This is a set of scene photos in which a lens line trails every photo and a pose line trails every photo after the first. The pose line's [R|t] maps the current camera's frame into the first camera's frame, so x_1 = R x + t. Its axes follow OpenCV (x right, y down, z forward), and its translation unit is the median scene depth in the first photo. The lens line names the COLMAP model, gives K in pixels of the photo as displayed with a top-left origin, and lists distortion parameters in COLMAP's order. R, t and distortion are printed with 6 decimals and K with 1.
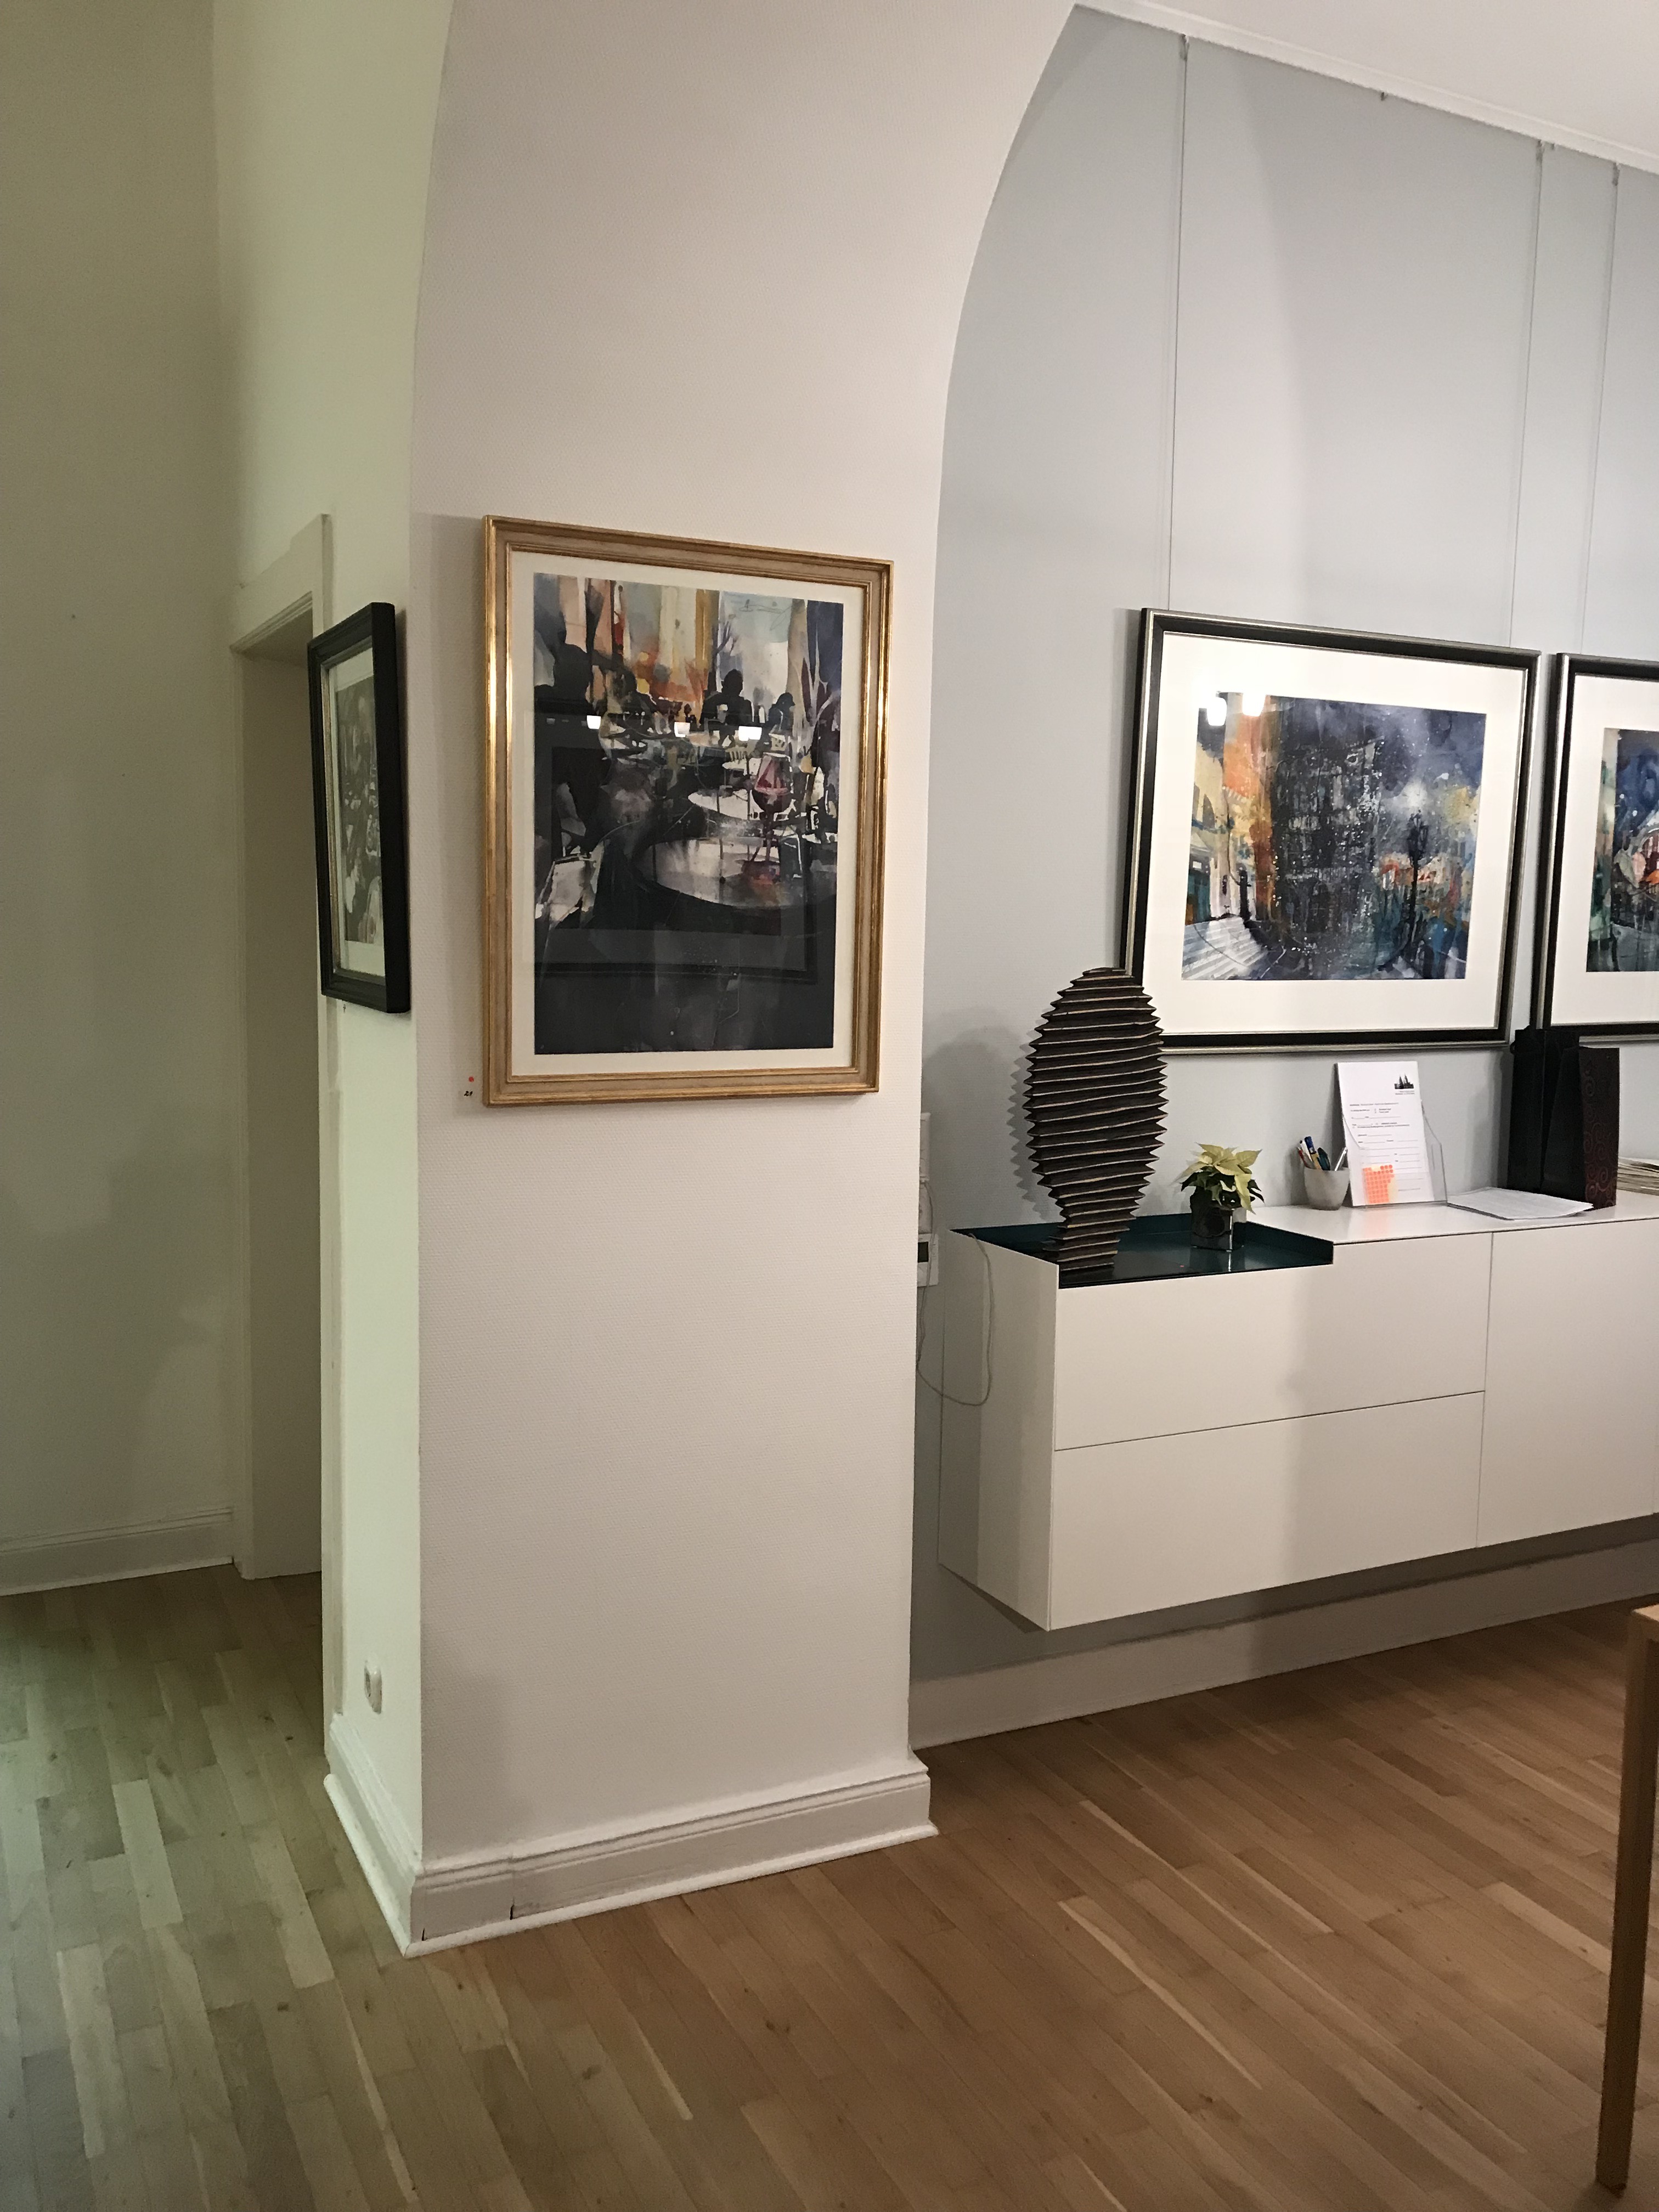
lens RADIAL K [[1795.5, 0, 829.5], [0, 1795.5, 1106.0], [0, 0, 1]] dist [0.201078, -0.735753]
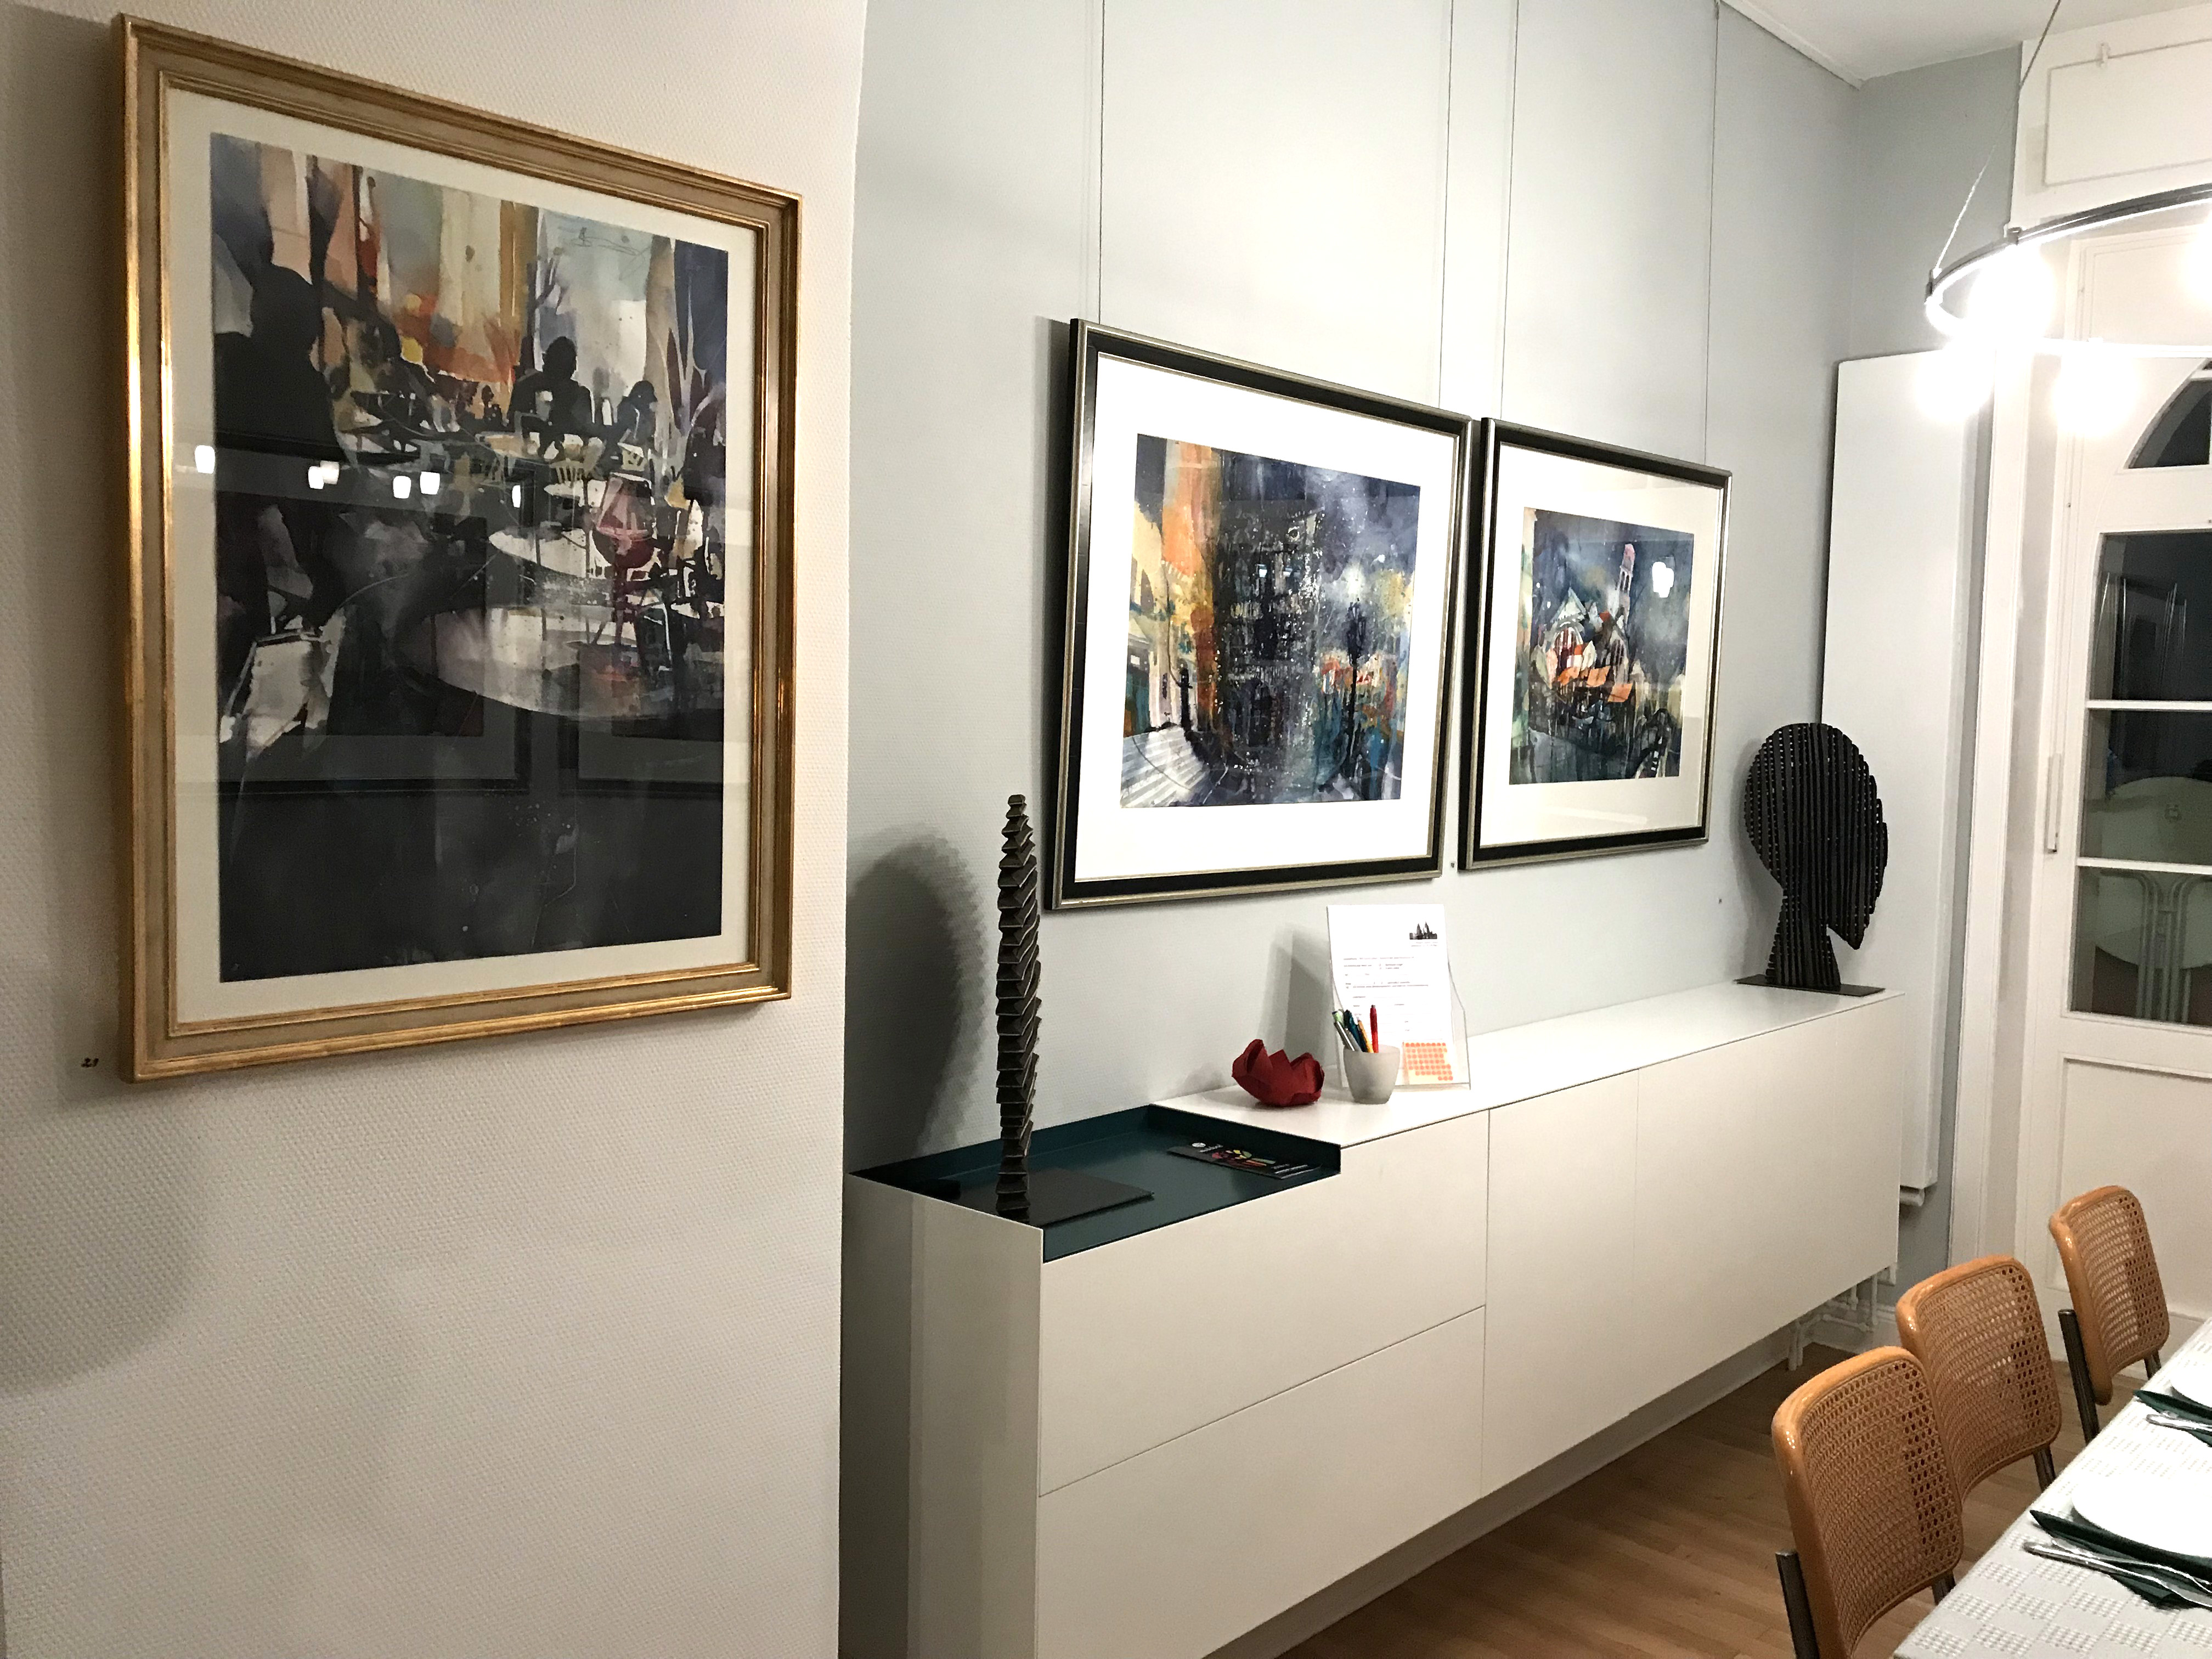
lens RADIAL K [[1828.3, 0, 1106.0], [0, 1828.3, 829.5], [0, 0, 1]] dist [0.013318, -0.003822]
pose [[0.941028, -0.026702, 0.337273, -0.076155], [0.042098, 0.998375, -0.038418, -0.033879], [-0.335699, 0.050351, 0.940623, 0.293284]]
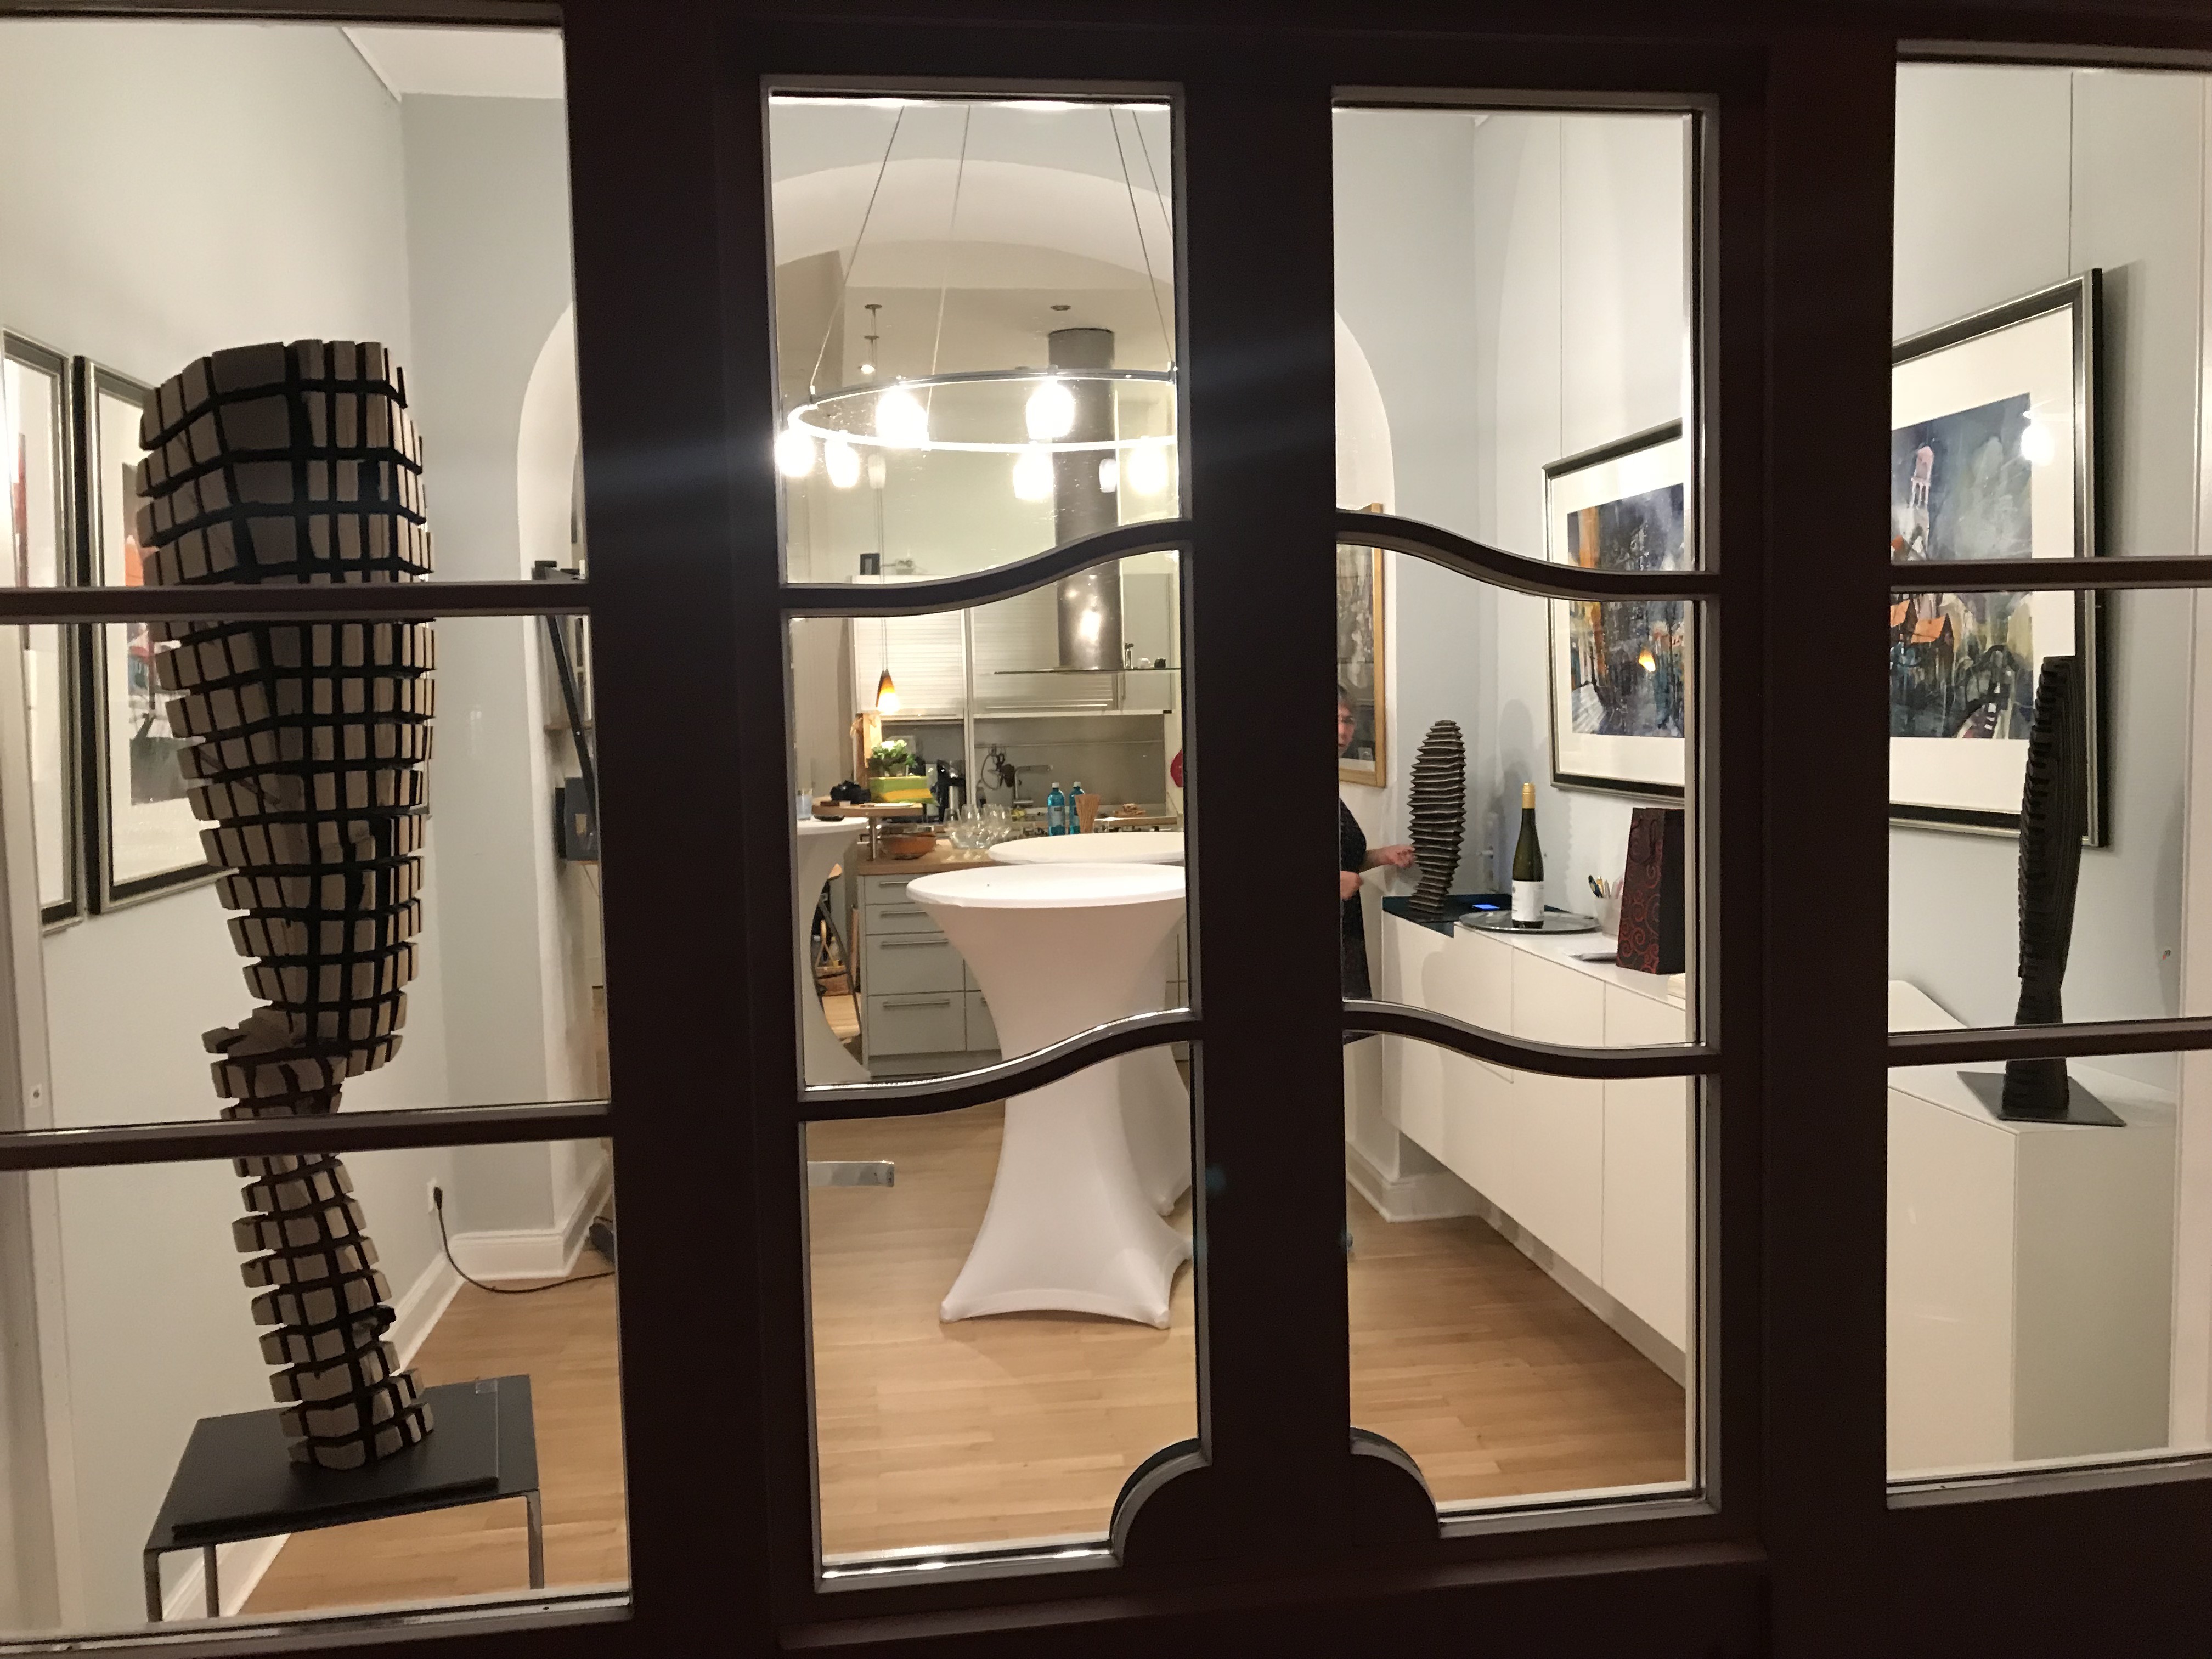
lens RADIAL K [[1828.3, 0, 1106.0], [0, 1828.3, 829.5], [0, 0, 1]] dist [0.013318, -0.003822]
pose [[-0.327513, 0.057058, -0.943122, 1.655642], [-0.095787, 0.991027, 0.093219, -0.097055], [0.939979, 0.120869, -0.319108, 1.185392]]
